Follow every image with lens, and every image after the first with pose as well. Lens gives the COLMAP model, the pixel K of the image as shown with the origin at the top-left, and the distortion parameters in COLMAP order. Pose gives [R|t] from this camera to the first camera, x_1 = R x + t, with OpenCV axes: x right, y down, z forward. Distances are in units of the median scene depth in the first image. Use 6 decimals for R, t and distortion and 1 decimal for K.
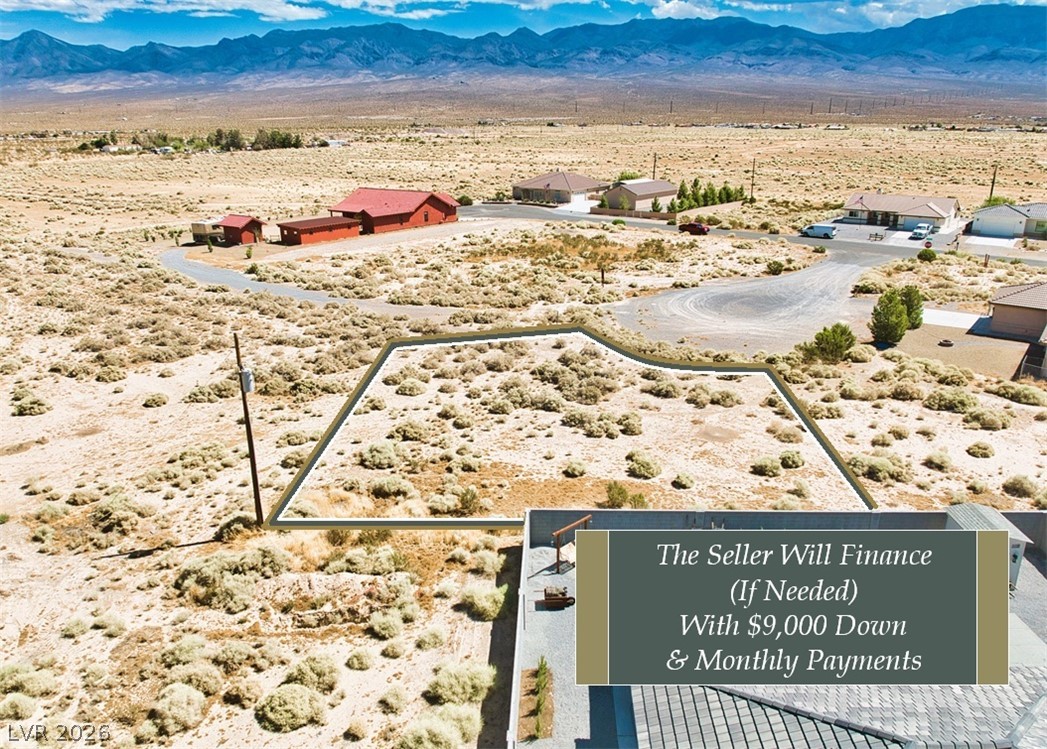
lens RADIAL K [[766.9, 0, 523.5], [0, 766.9, 374.5], [0, 0, 1]] dist [-0.040305, -0.000662]
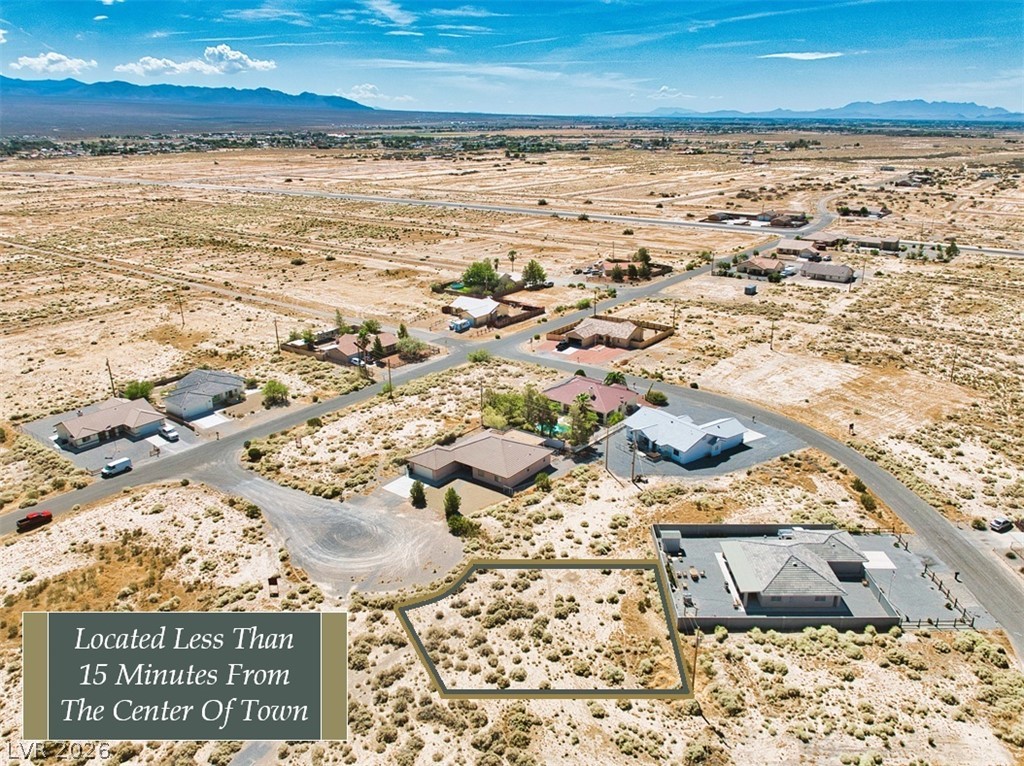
lens RADIAL K [[716.2, 0, 511.9], [0, 716.2, 435.8], [0, 0, 1]] dist [-0.038343, -0.003220]
pose [[-0.013384, -0.388758, 0.921243, -1.296807], [0.324123, 0.869892, 0.371797, -0.955839], [-0.945920, 0.303572, 0.114363, 0.648854]]
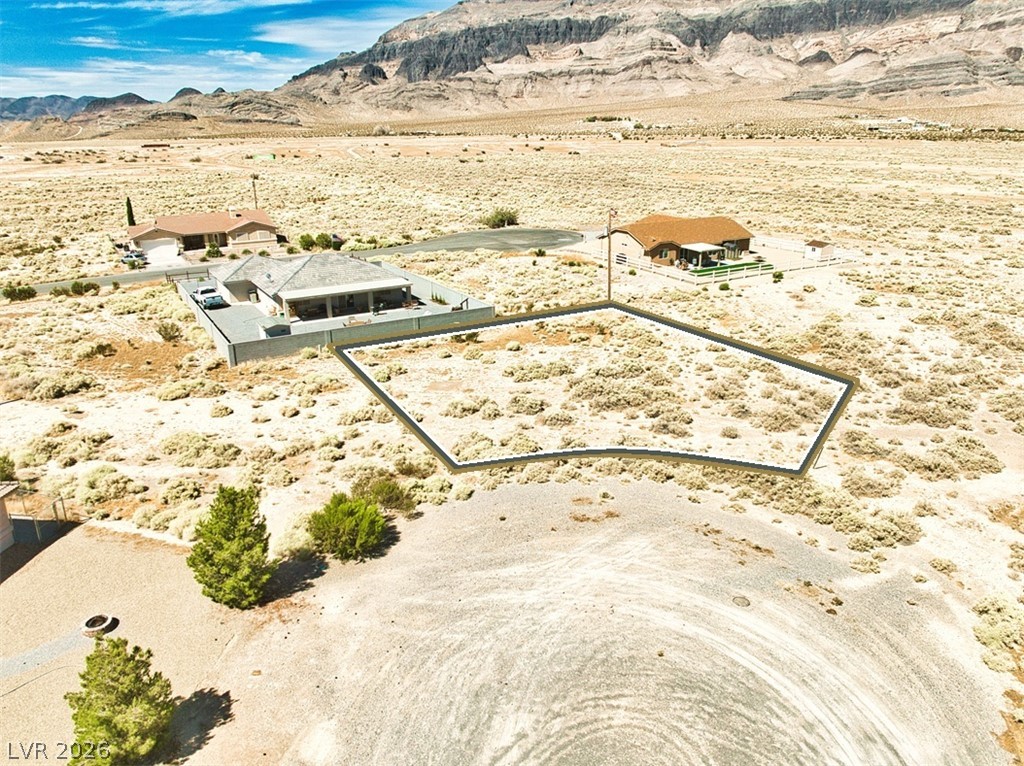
lens RADIAL K [[724.6, 0, 514.9], [0, 724.6, 433.0], [0, 0, 1]] dist [-0.042363, 0.001464]
pose [[-0.839385, 0.232612, -0.491248, 0.589110], [-0.154557, 0.764342, 0.626014, -0.464768], [0.521100, 0.601392, -0.605626, 1.441218]]
